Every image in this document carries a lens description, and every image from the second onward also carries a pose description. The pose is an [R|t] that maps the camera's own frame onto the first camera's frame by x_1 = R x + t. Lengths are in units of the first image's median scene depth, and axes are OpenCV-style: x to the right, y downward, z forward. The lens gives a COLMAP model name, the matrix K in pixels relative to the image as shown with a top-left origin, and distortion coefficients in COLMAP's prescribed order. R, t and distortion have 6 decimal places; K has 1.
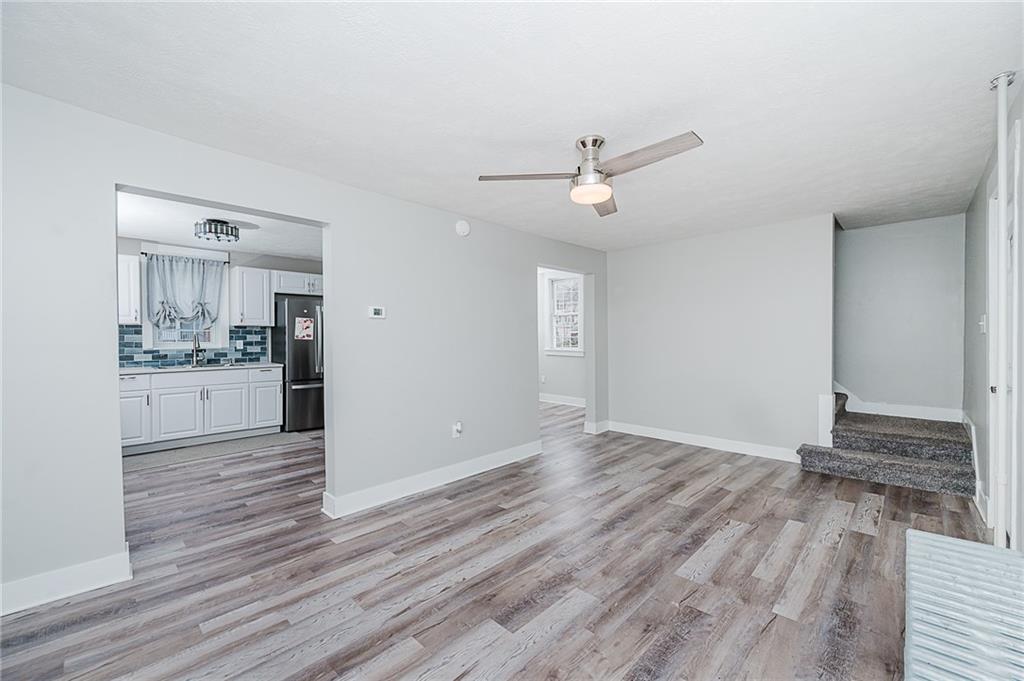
lens RADIAL K [[415.4, 0, 523.4], [0, 415.4, 342.2], [0, 0, 1]] dist [-0.001335, -0.000014]
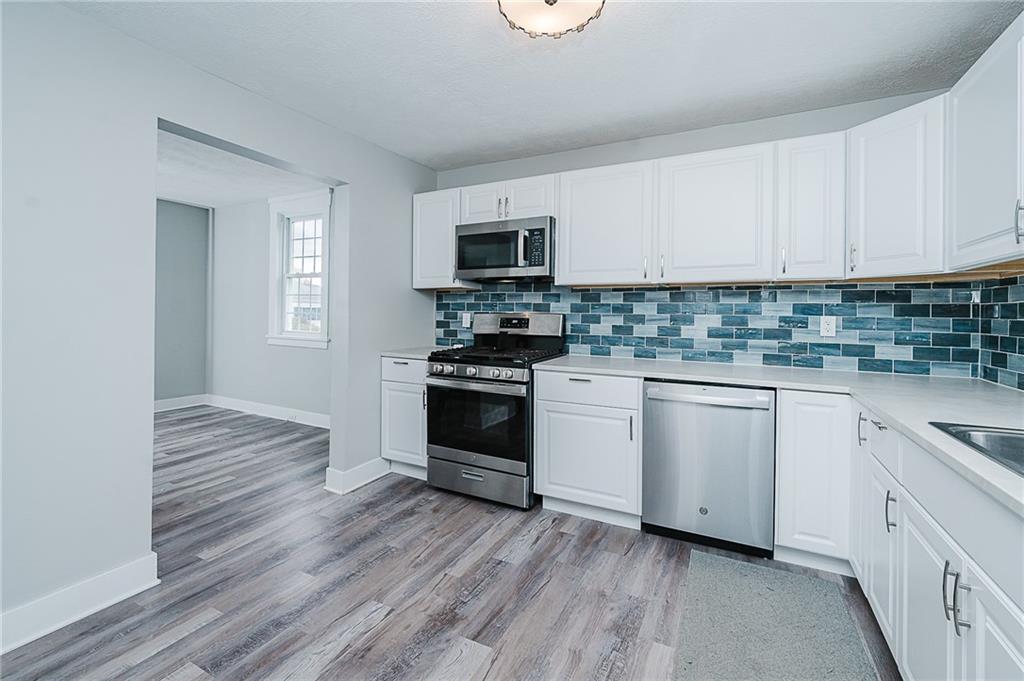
lens RADIAL K [[433.4, 0, 512.5], [0, 433.4, 316.3], [0, 0, 1]] dist [-0.000332, 0.000039]
pose [[-0.960021, -0.009715, -0.279758, -0.716320], [-0.015971, 0.999671, 0.020093, -0.004035], [0.279470, 0.023758, -0.959860, 1.560180]]
